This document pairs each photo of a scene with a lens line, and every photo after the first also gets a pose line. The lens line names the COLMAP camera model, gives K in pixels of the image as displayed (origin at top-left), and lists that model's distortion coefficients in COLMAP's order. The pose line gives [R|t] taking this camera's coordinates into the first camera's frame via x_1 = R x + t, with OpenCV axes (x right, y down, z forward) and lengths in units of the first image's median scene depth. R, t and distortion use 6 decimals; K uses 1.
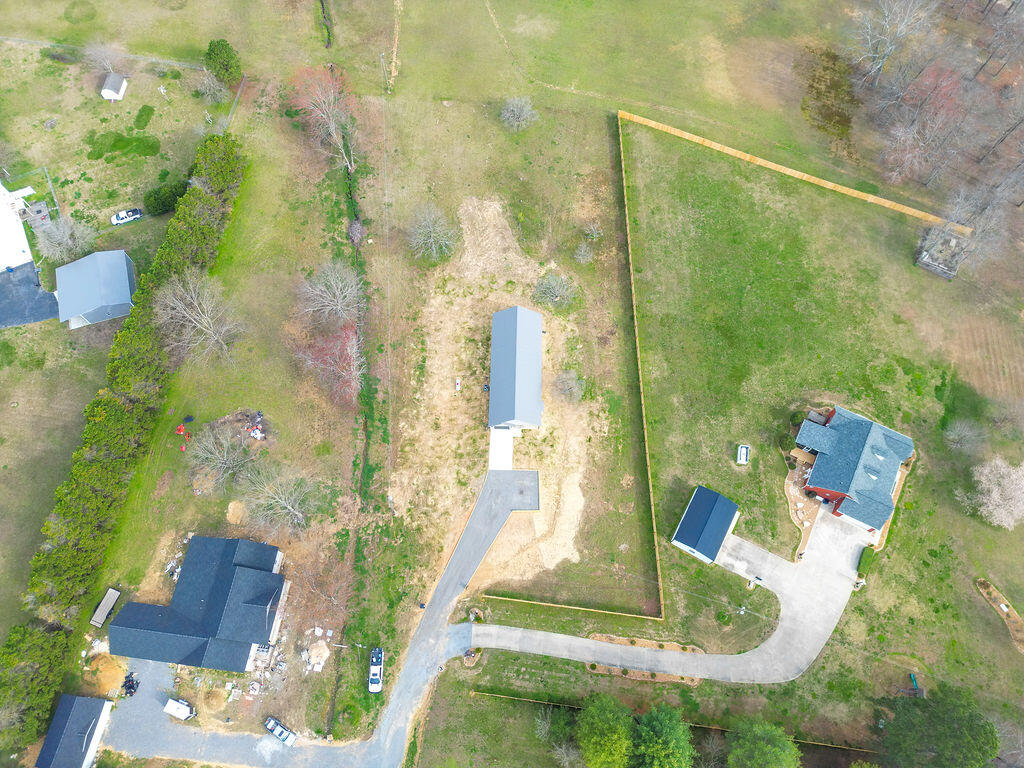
lens RADIAL K [[712.3, 0, 514.6], [0, 712.3, 380.7], [0, 0, 1]] dist [0.081187, -0.080610]
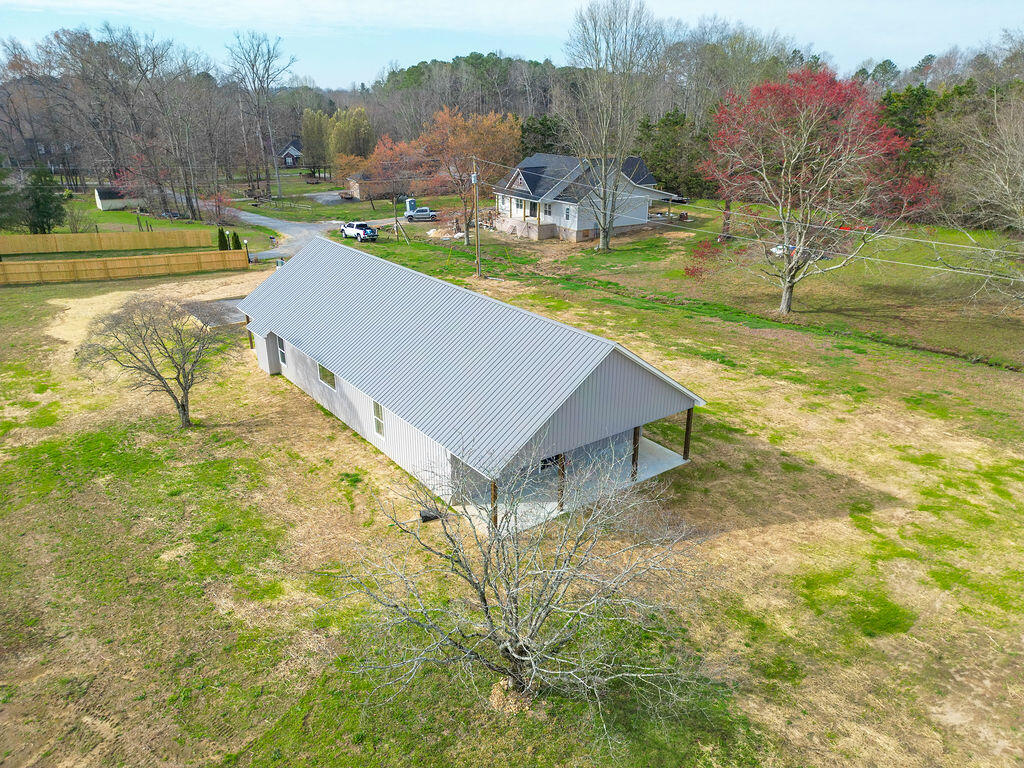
lens RADIAL K [[712.3, 0, 514.6], [0, 712.3, 380.7], [0, 0, 1]] dist [0.081187, -0.080610]
pose [[-0.785387, 0.217552, -0.579516, 0.124075], [-0.566334, 0.125368, 0.814585, -0.234092], [0.249868, 0.967964, 0.024745, 1.042787]]
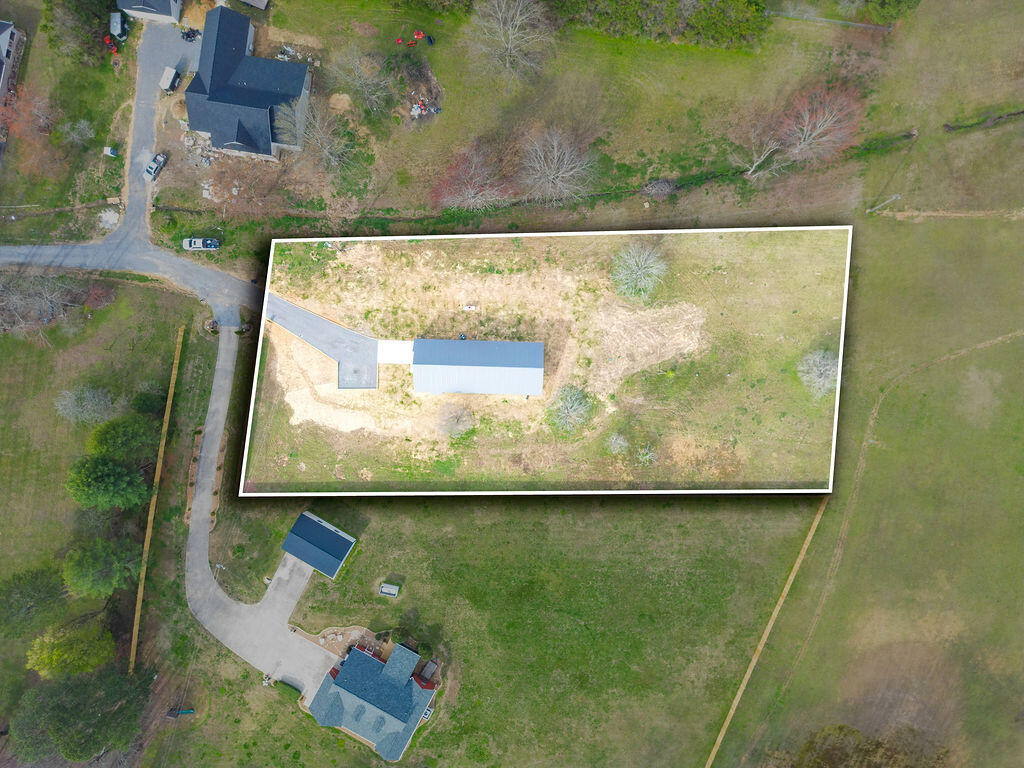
lens RADIAL K [[712.3, 0, 514.6], [0, 712.3, 380.7], [0, 0, 1]] dist [0.081187, -0.080610]
pose [[-0.006971, 0.999864, -0.014976, 0.036044], [-0.910777, -0.000165, 0.412898, -0.475362], [0.412839, 0.016518, 0.910654, 0.142741]]
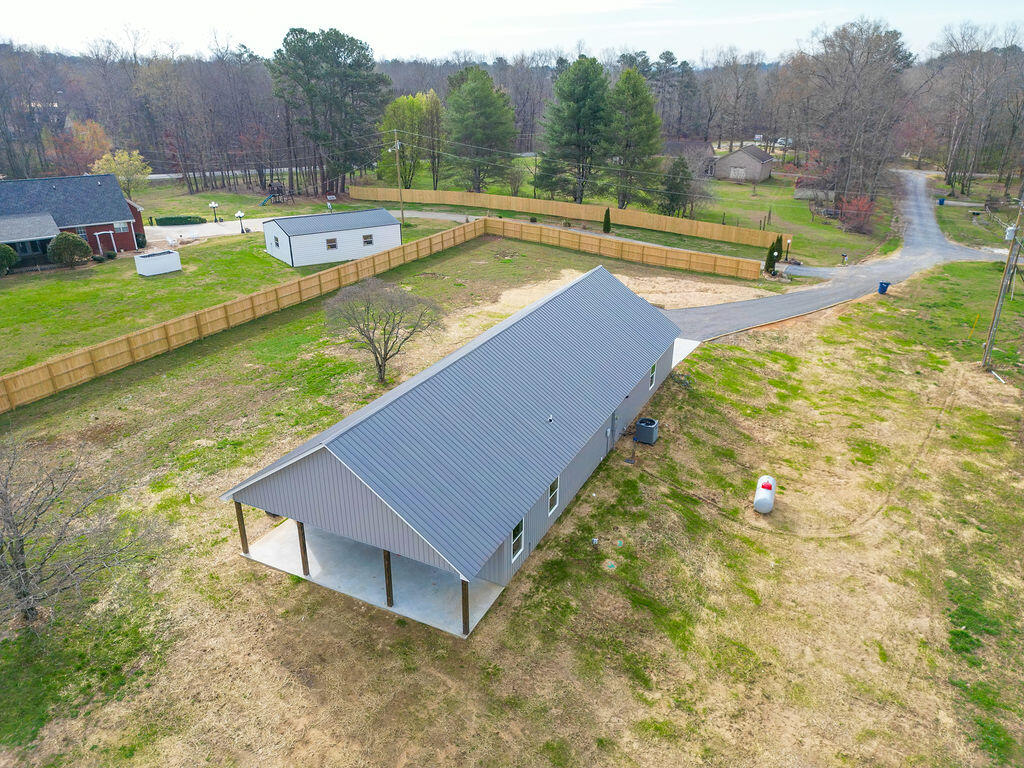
lens RADIAL K [[712.3, 0, 514.6], [0, 712.3, 380.7], [0, 0, 1]] dist [0.081187, -0.080610]
pose [[-0.905160, -0.174504, 0.387600, -0.093614], [0.384500, 0.052646, 0.921622, -0.241714], [-0.181233, 0.983248, 0.019444, 1.019929]]
